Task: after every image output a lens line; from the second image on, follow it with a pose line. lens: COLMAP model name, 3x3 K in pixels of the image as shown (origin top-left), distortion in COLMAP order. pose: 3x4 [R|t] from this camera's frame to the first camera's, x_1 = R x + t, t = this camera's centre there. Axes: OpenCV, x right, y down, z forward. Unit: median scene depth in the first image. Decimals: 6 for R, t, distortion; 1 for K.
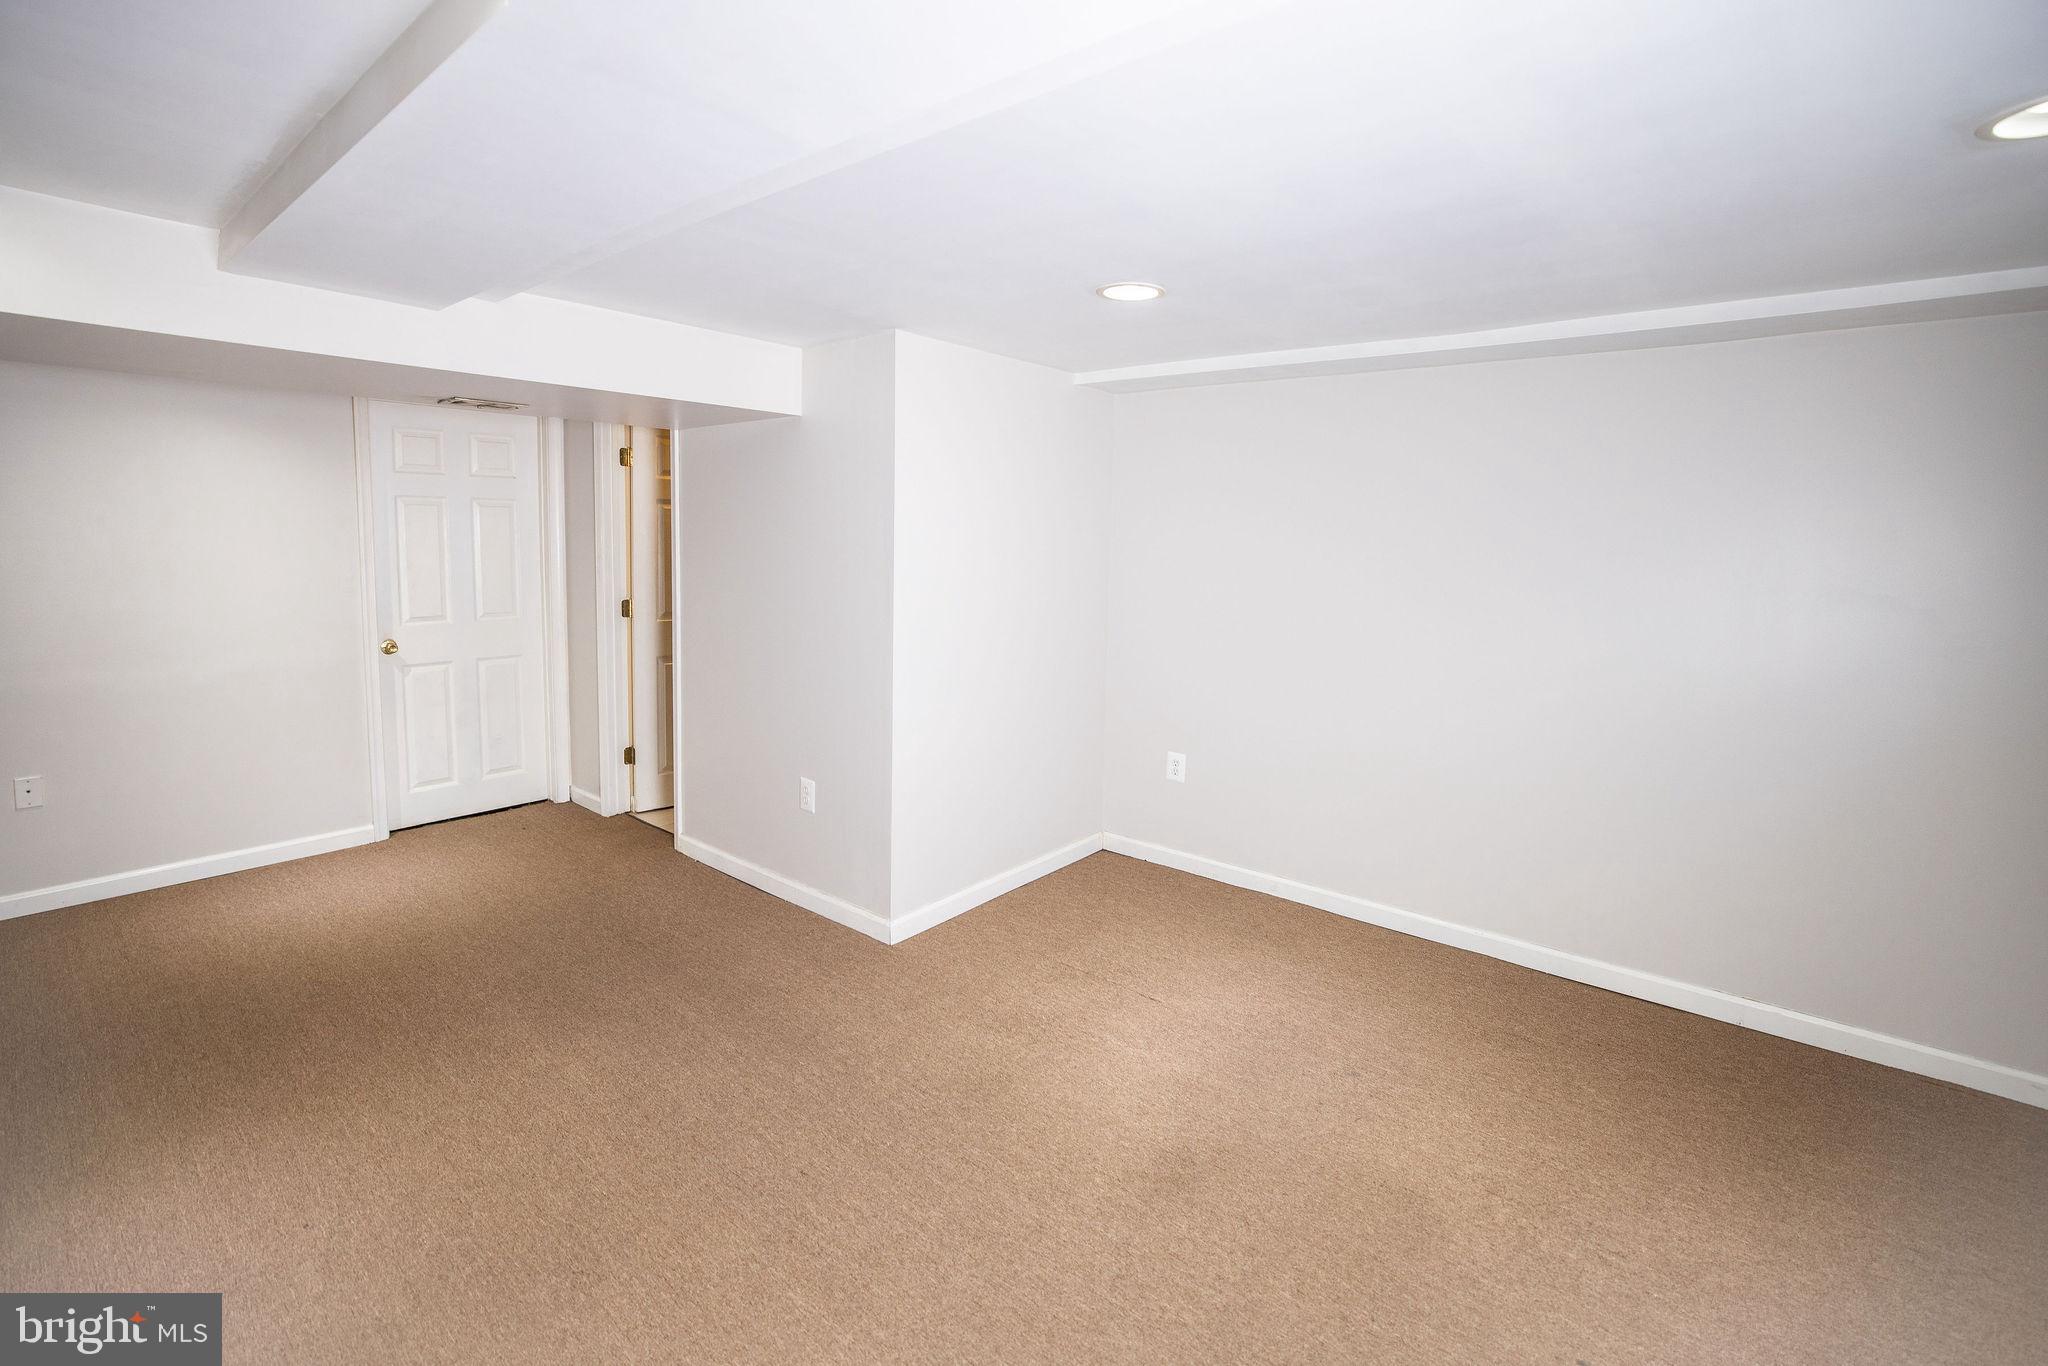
lens RADIAL K [[927.2, 0, 1014.6], [0, 927.2, 603.6], [0, 0, 1]] dist [-0.060512, 0.015884]
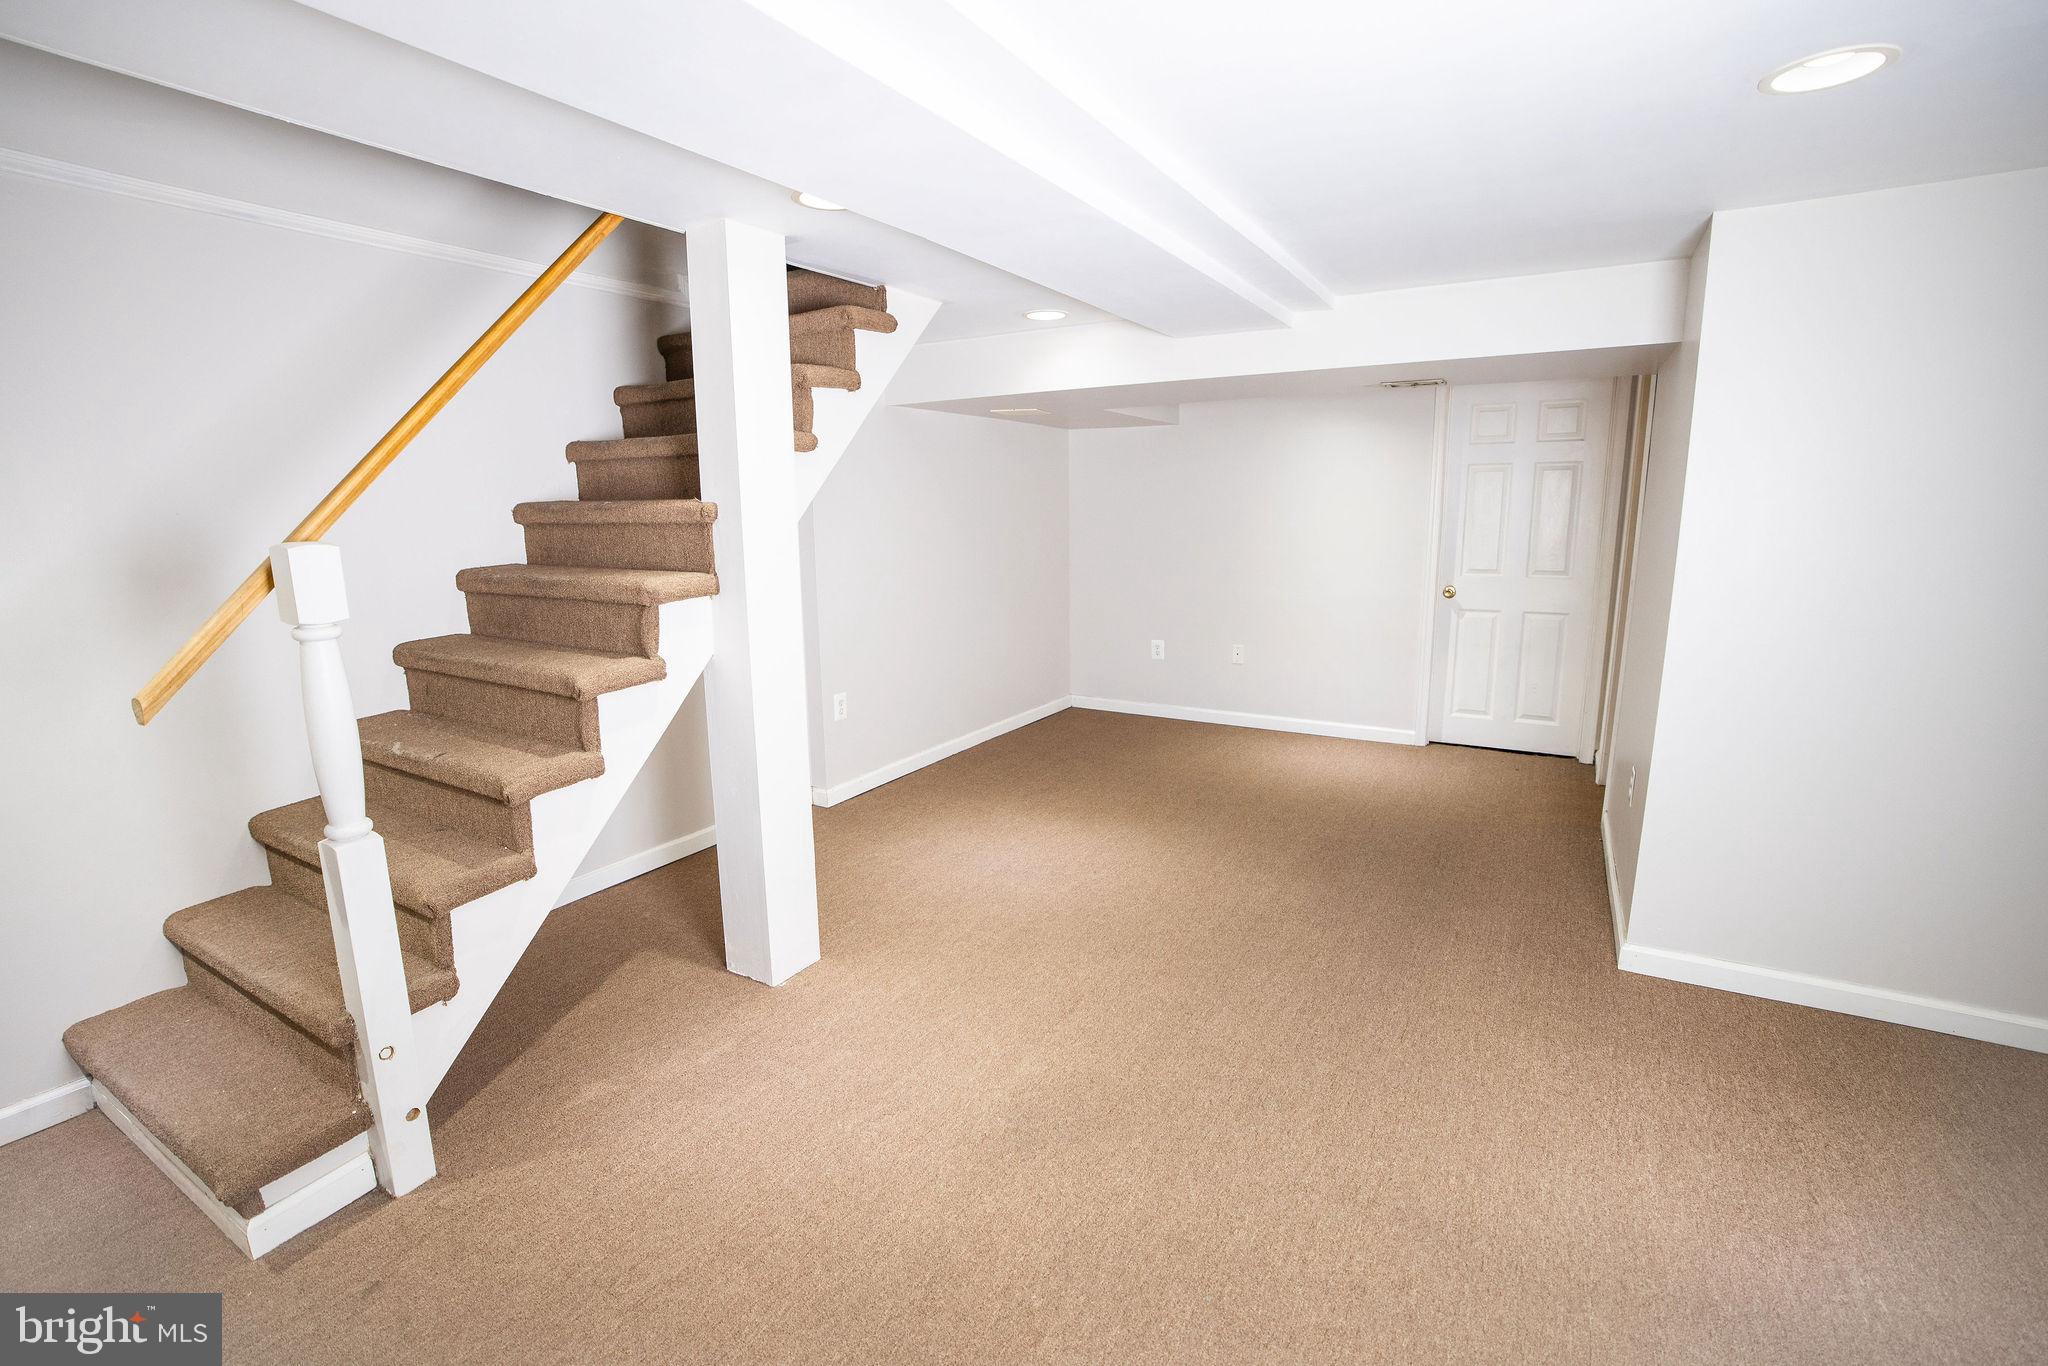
lens RADIAL K [[936.3, 0, 1024.0], [0, 936.3, 683.0], [0, 0, 1]] dist [0.028599, 0.016387]
pose [[0.172318, 0.176070, -0.969178, 0.455468], [-0.067272, 0.983702, 0.166748, -0.005007], [0.982742, 0.036465, 0.181354, 0.212441]]
